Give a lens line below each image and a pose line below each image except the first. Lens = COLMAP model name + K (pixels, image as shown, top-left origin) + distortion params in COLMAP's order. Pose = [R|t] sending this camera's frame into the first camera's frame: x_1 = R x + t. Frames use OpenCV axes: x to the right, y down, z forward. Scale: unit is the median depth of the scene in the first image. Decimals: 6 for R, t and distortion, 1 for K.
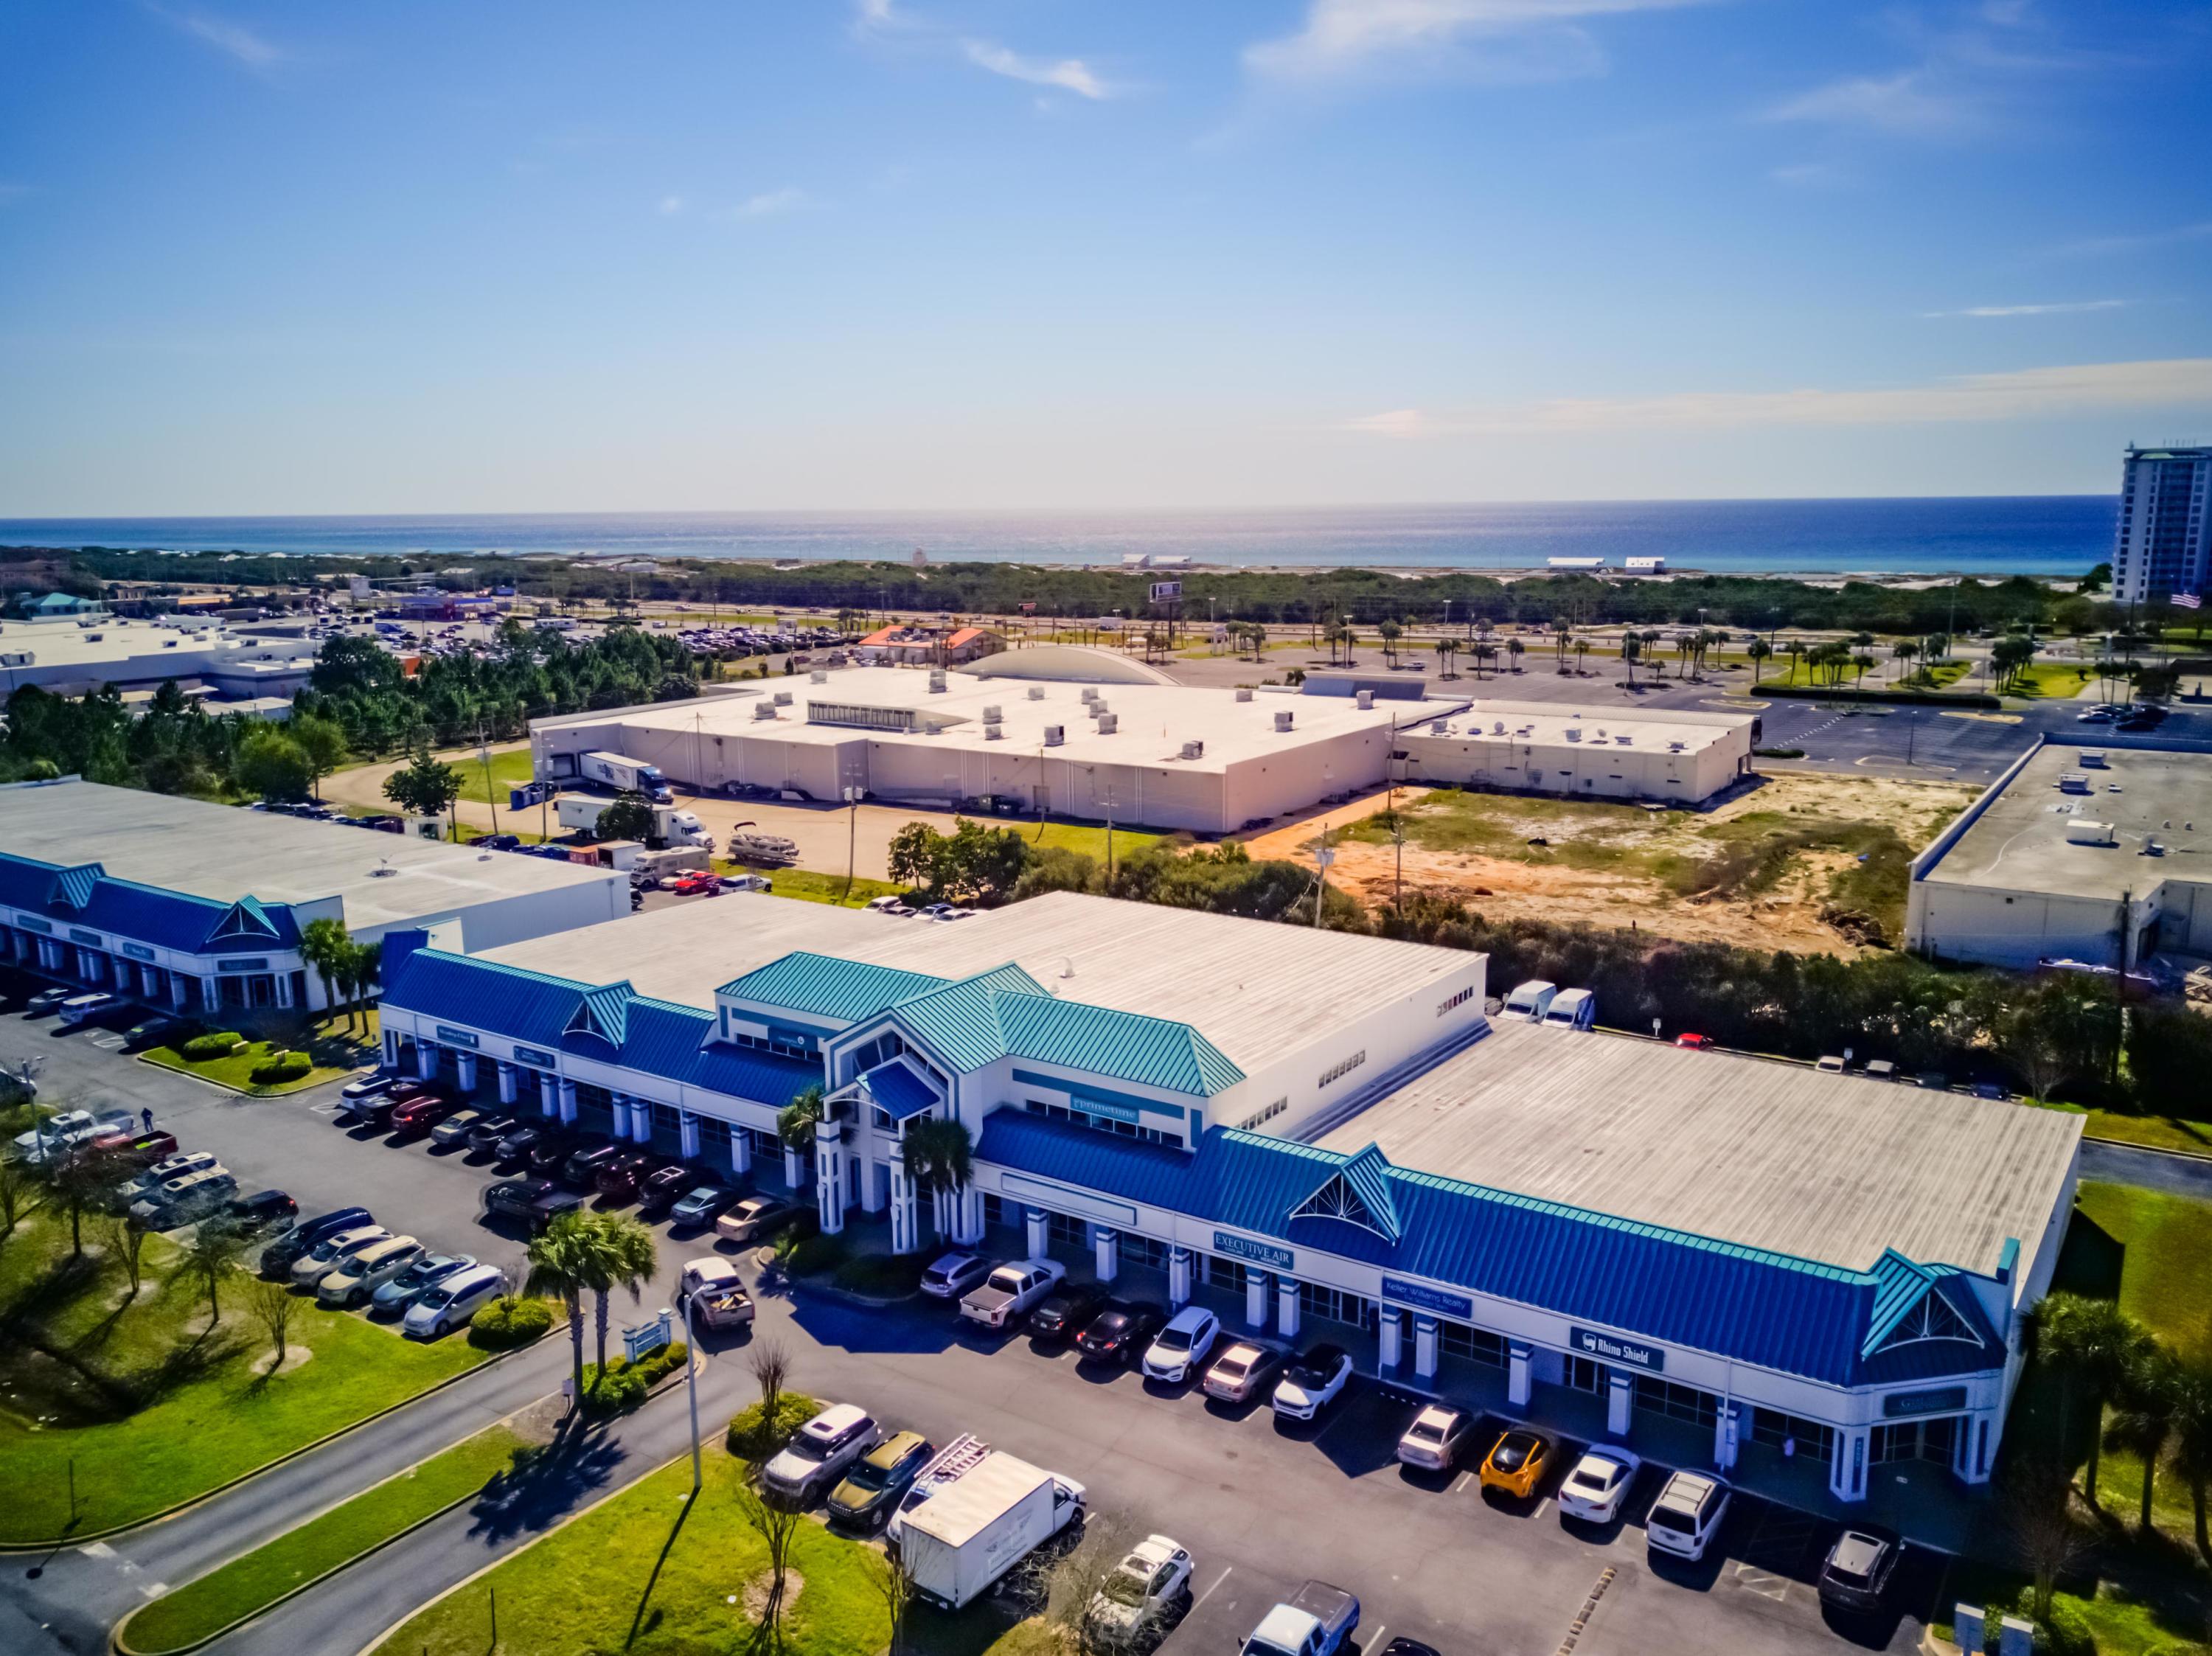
lens RADIAL K [[1681.3, 0, 1103.9], [0, 1681.3, 829.0], [0, 0, 1]] dist [0.007815, -0.016073]
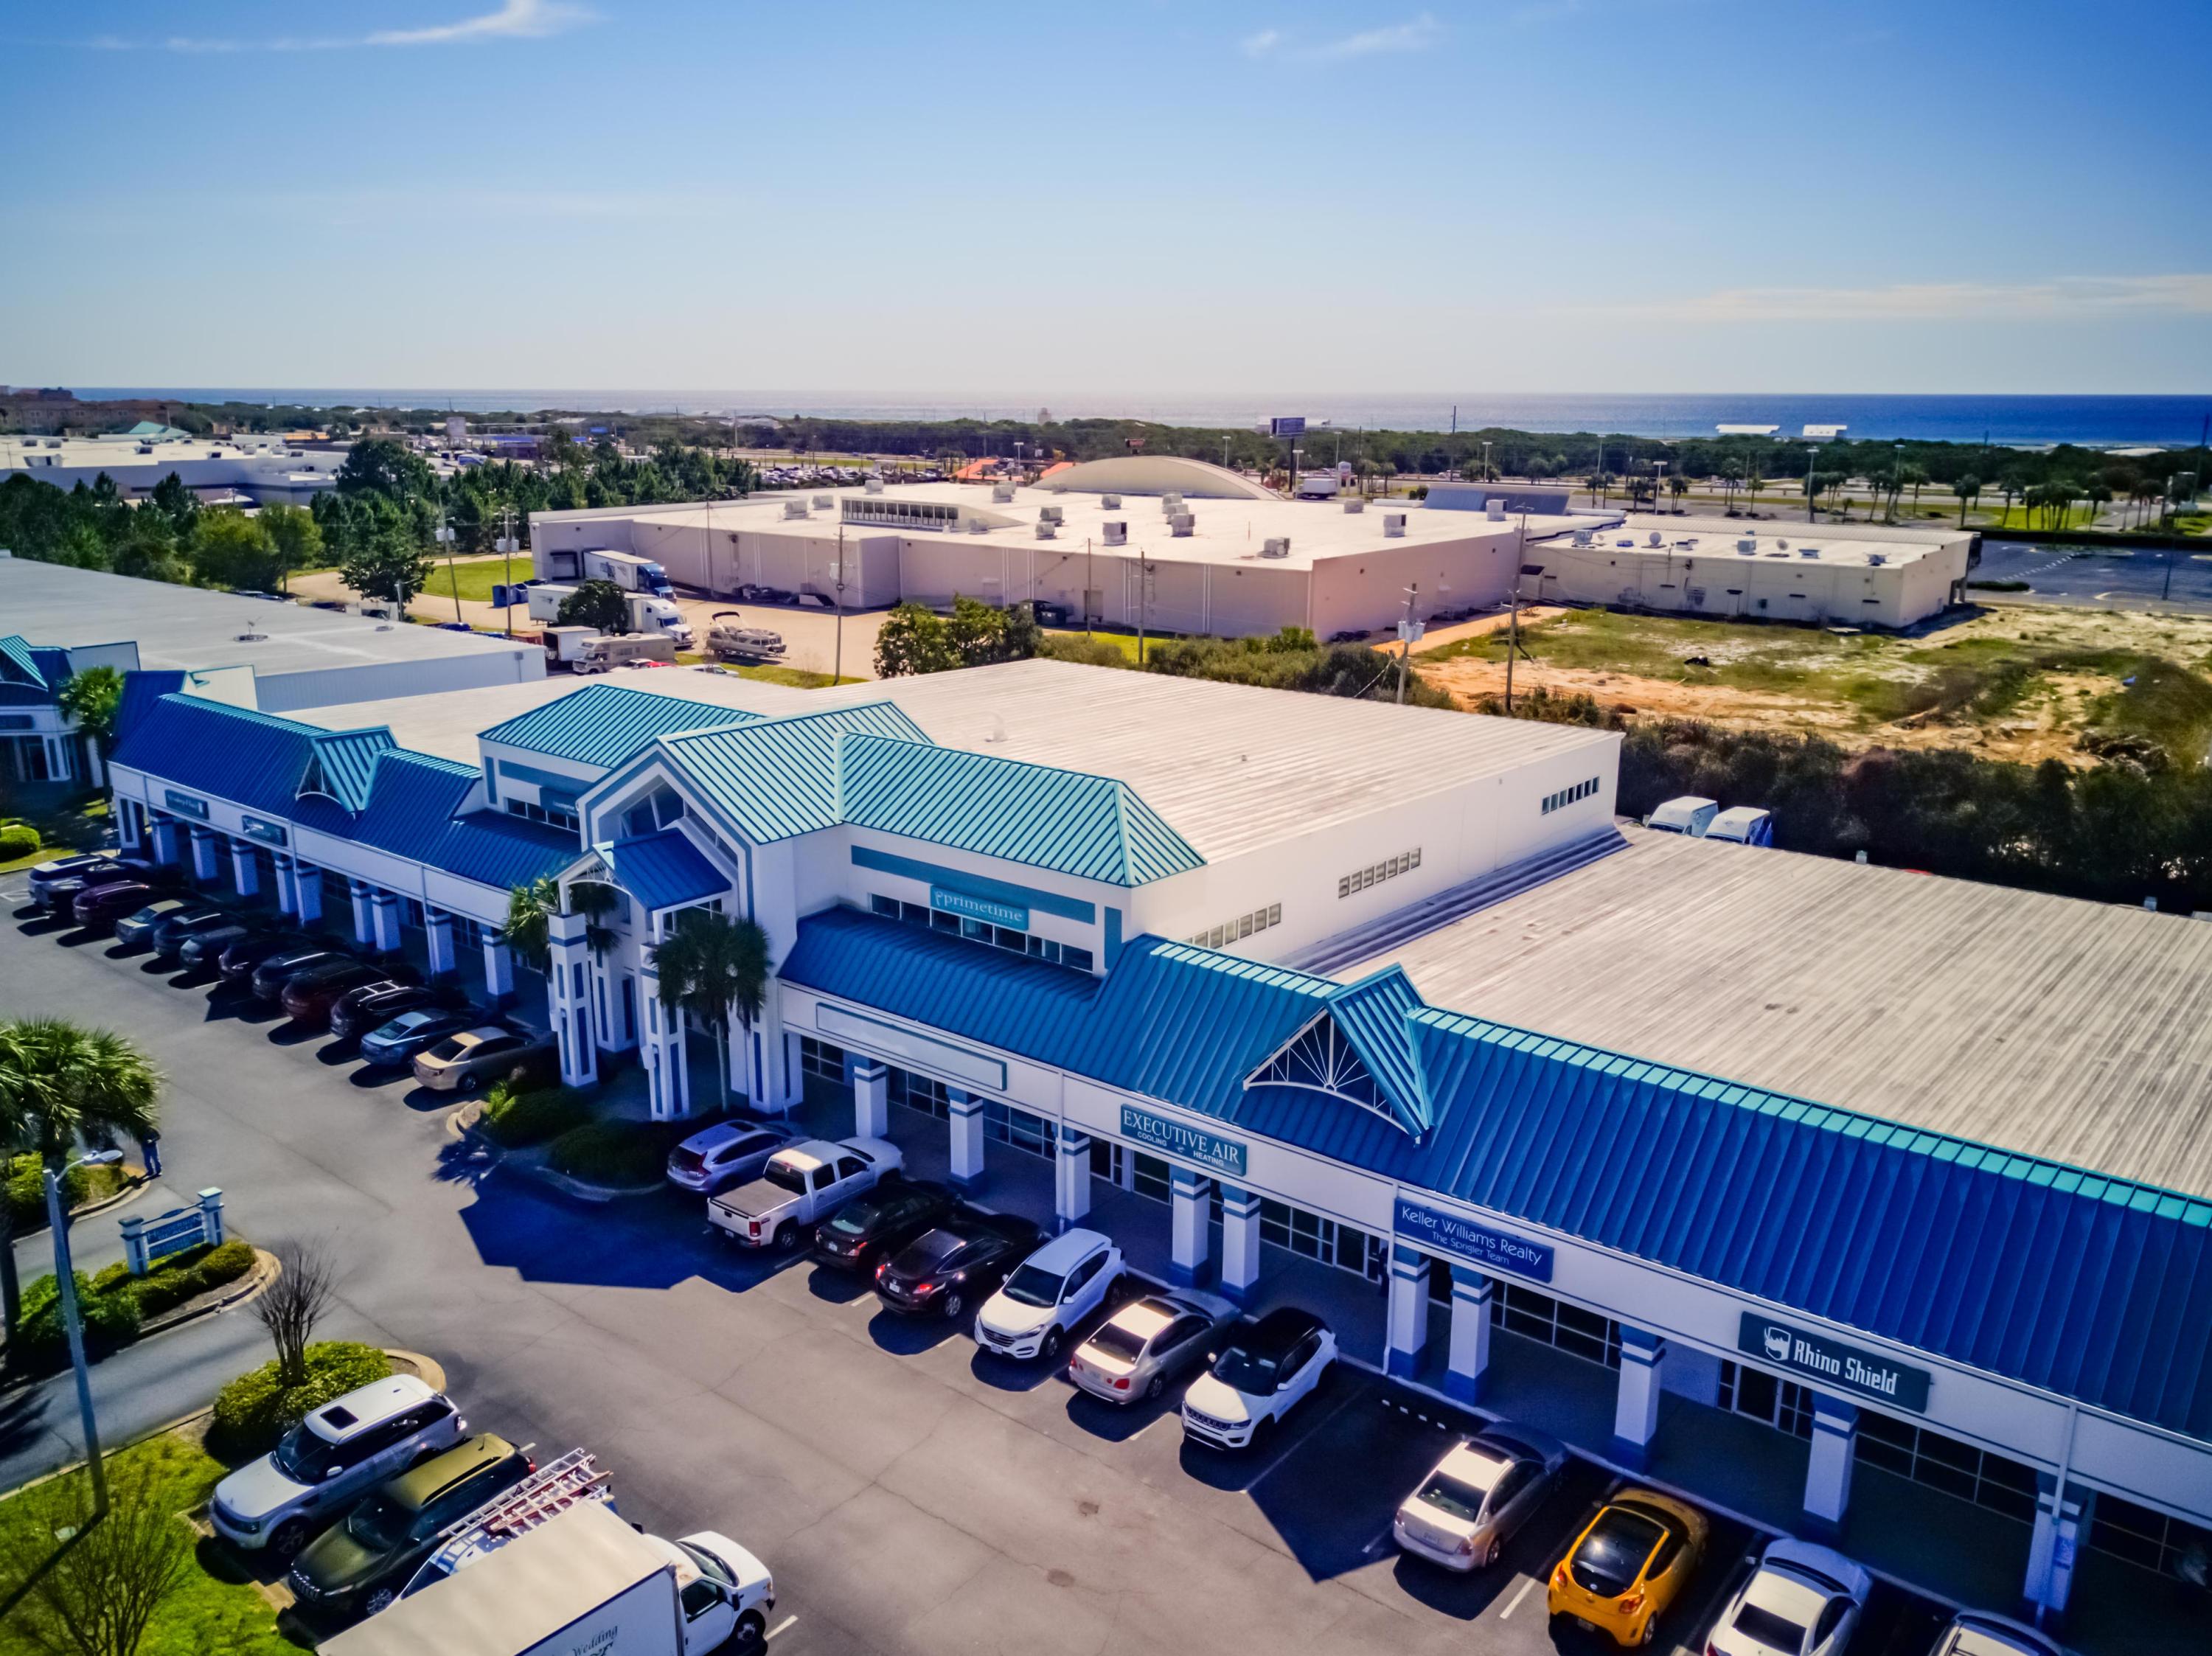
lens RADIAL K [[1681.3, 0, 1107.9], [0, 1681.3, 826.5], [0, 0, 1]] dist [0.007815, -0.016073]
pose [[0.996378, 0.033221, -0.078282, 0.089611], [-0.028267, 0.997577, 0.063567, 0.089892], [0.080204, -0.061124, 0.994903, 0.361768]]
